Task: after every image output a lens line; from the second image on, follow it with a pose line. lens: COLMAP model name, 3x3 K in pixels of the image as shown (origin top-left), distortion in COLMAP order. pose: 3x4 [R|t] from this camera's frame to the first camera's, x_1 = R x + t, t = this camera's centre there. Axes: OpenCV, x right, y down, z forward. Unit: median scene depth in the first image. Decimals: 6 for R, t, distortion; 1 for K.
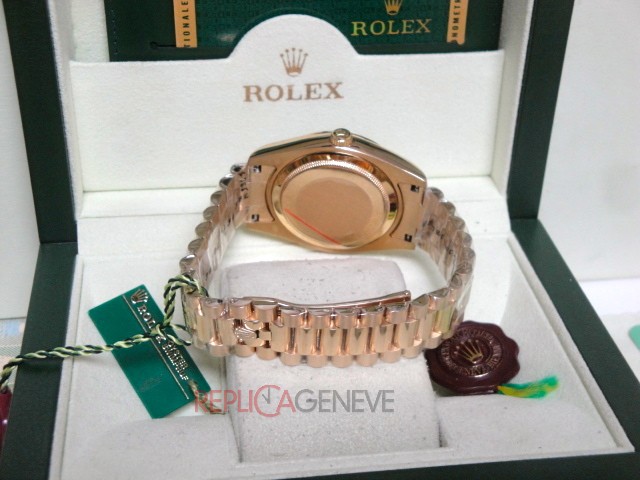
lens RADIAL K [[1036.1, 0, 324.4], [0, 1036.1, 234.5], [0, 0, 1]] dist [0.156805, 0.000000]
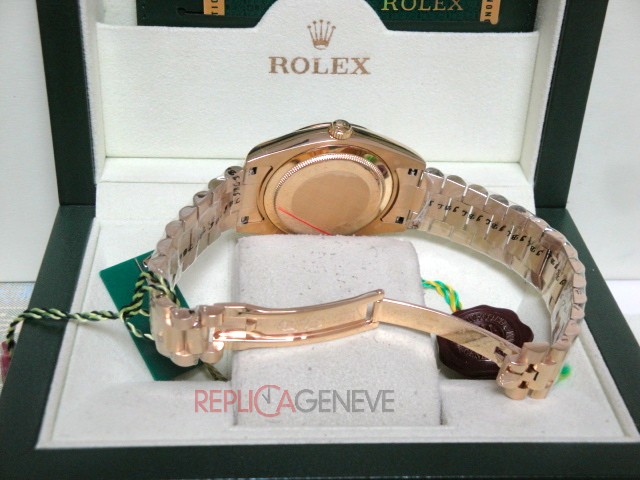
lens RADIAL K [[1036.1, 0, 317.3], [0, 1036.1, 242.1], [0, 0, 1]] dist [0.156805, 0.000000]
pose [[0.996529, 0.054461, -0.062966, 0.039775], [-0.054986, 0.998465, -0.006628, 0.037308], [0.062508, 0.010067, 0.997994, 0.016170]]
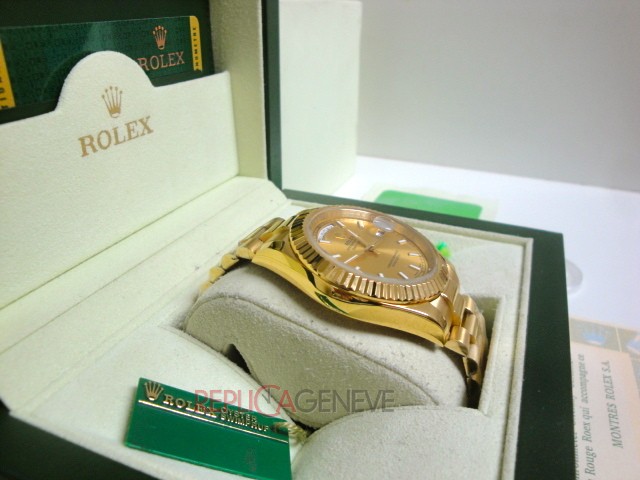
lens RADIAL K [[531.3, 0, 325.9], [0, 531.3, 234.1], [0, 0, 1]] dist [-0.163921, 0.126572]
pose [[0.491524, -0.375483, 0.785759, -0.348315], [0.459846, 0.878137, 0.131975, -0.031660], [-0.739558, 0.296459, 0.604290, 0.603147]]
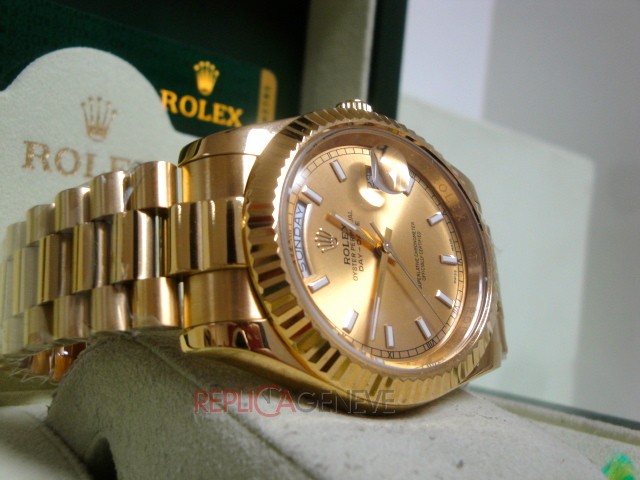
lens RADIAL K [[847.2, 0, 322.2], [0, 847.2, 233.0], [0, 0, 1]] dist [0.052583, 0.000000]
pose [[0.768746, 0.070878, 0.635614, -0.261172], [0.269389, 0.865489, -0.422324, 0.168988], [-0.580051, 0.495888, 0.646248, 0.593797]]
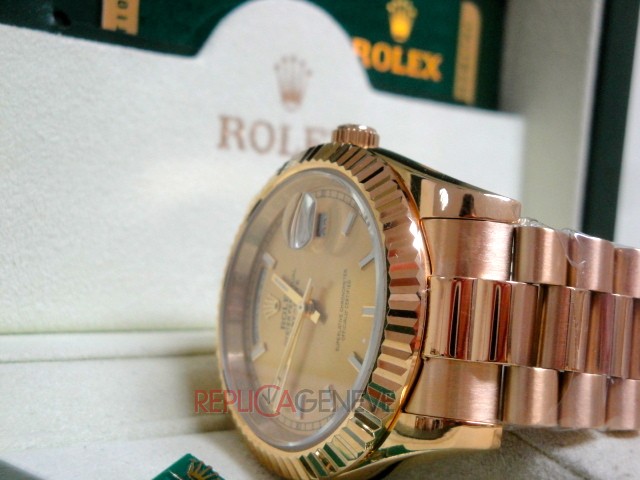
lens RADIAL K [[1196.1, 0, 322.3], [0, 1196.1, 245.0], [0, 0, 1]] dist [0.213751, 0.000000]
pose [[0.809908, 0.021235, 0.586173, -0.391803], [0.247213, 0.893893, -0.373954, 0.157567], [-0.531917, 0.447777, 0.718721, 0.562288]]
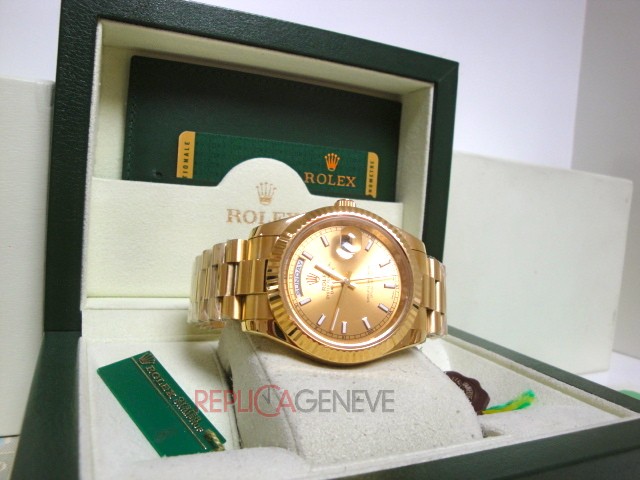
lens RADIAL K [[531.3, 0, 318.9], [0, 531.3, 240.4], [0, 0, 1]] dist [-0.163921, 0.126572]
pose [[0.955559, 0.028371, 0.293431, -0.159177], [0.107076, 0.893978, -0.435129, 0.184835], [-0.274666, 0.447211, 0.851211, 0.435711]]
